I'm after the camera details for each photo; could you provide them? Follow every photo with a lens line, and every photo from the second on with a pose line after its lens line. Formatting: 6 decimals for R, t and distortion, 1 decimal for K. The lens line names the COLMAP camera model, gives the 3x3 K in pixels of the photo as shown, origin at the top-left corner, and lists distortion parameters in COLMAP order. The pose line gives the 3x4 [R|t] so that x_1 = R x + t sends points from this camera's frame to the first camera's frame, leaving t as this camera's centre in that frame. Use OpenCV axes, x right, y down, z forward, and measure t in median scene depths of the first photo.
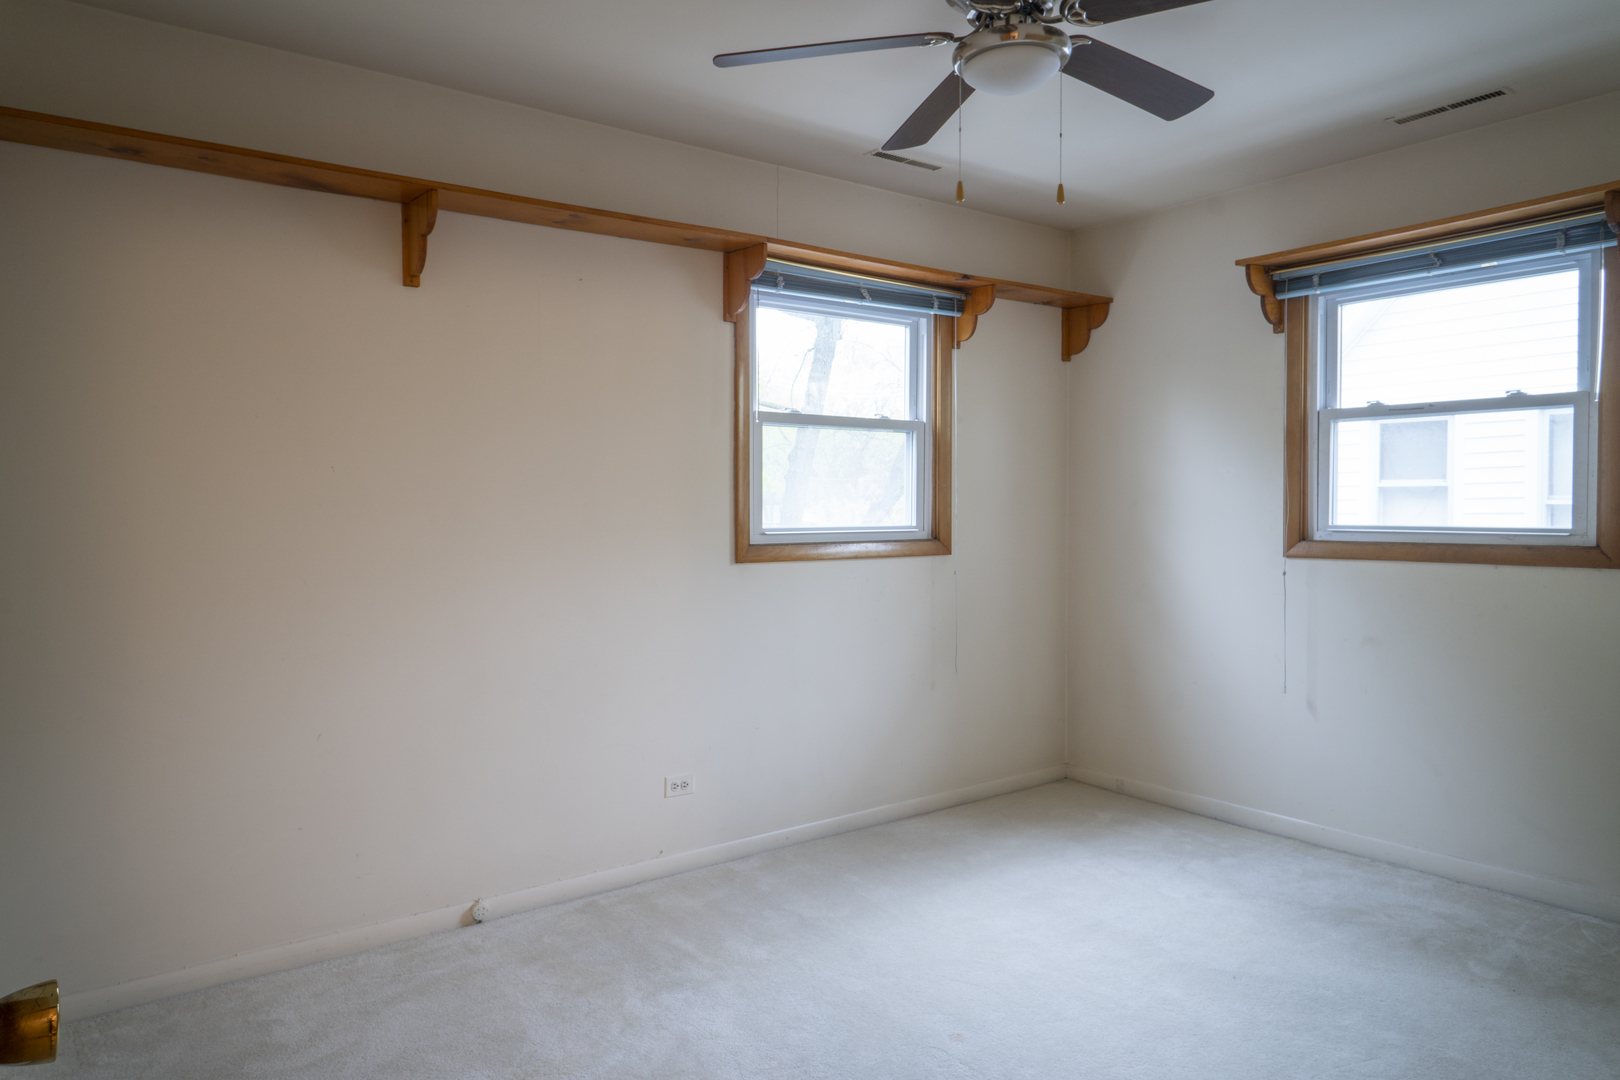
lens RADIAL K [[1067.0, 0, 825.7], [0, 1067.0, 538.1], [0, 0, 1]] dist [0.002302, 0.000860]
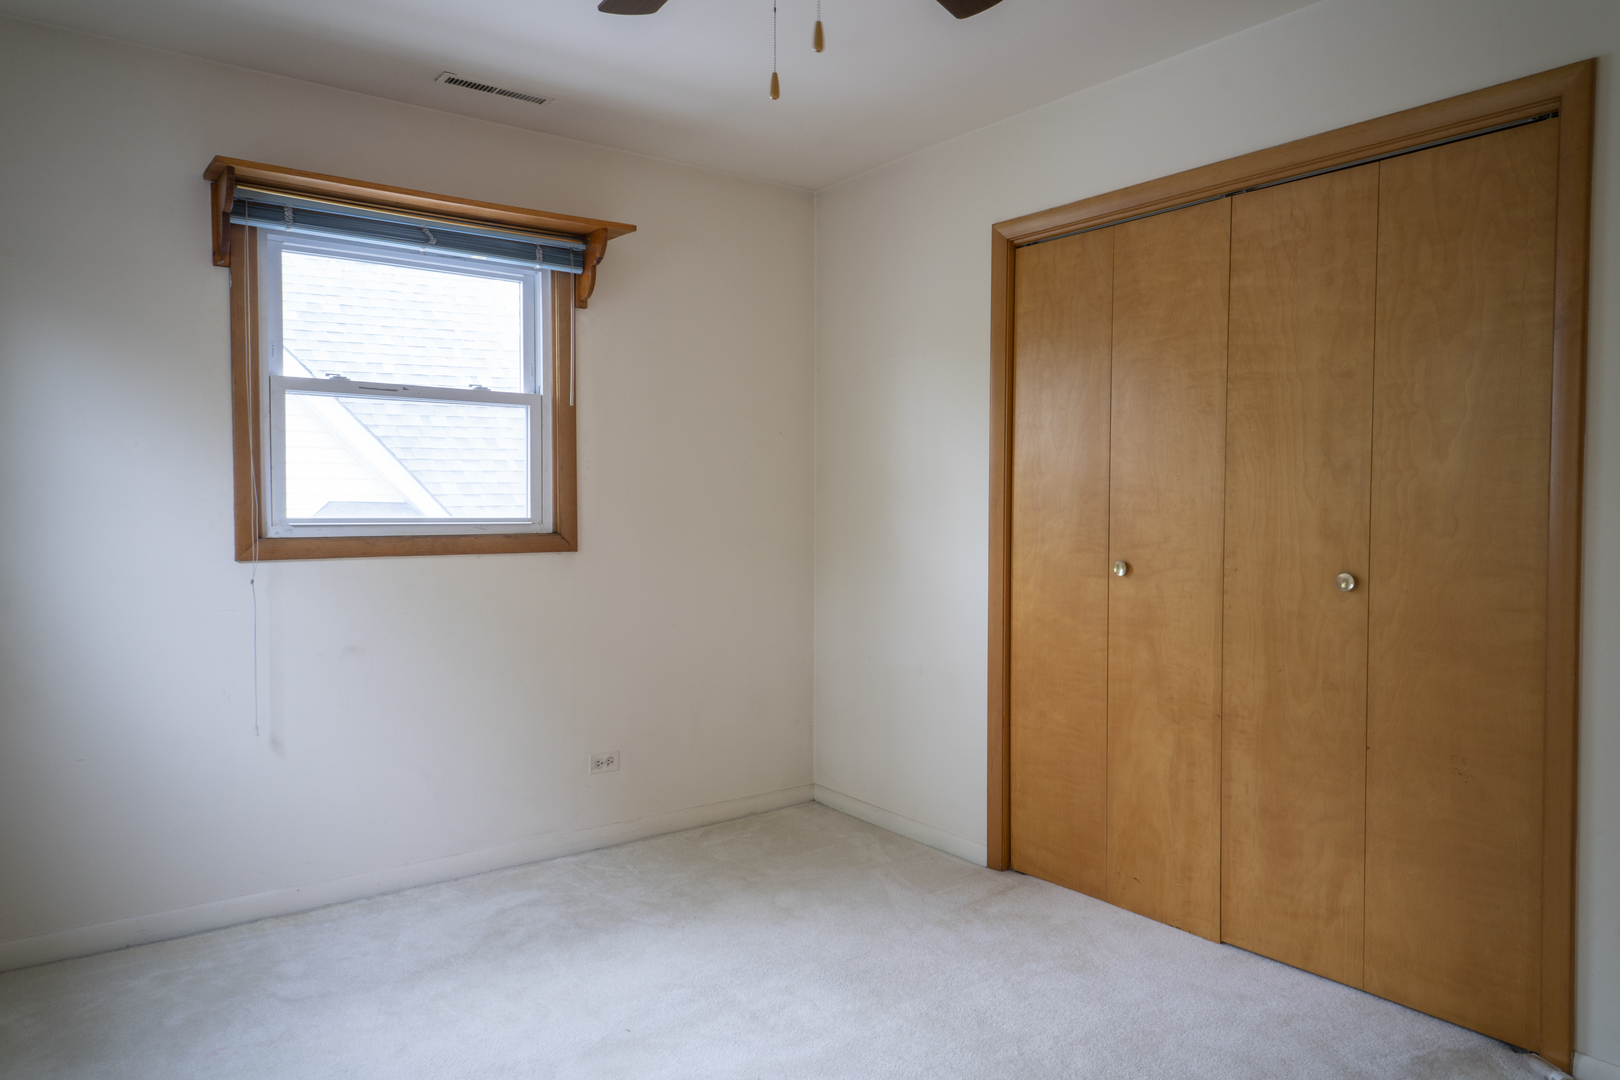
lens RADIAL K [[1067.0, 0, 825.7], [0, 1067.0, 538.1], [0, 0, 1]] dist [0.002302, 0.000860]
pose [[0.014035, -0.028502, 0.999495, -0.379530], [0.029031, 0.999184, 0.028085, -0.009321], [-0.999480, 0.028622, 0.014851, 0.645838]]
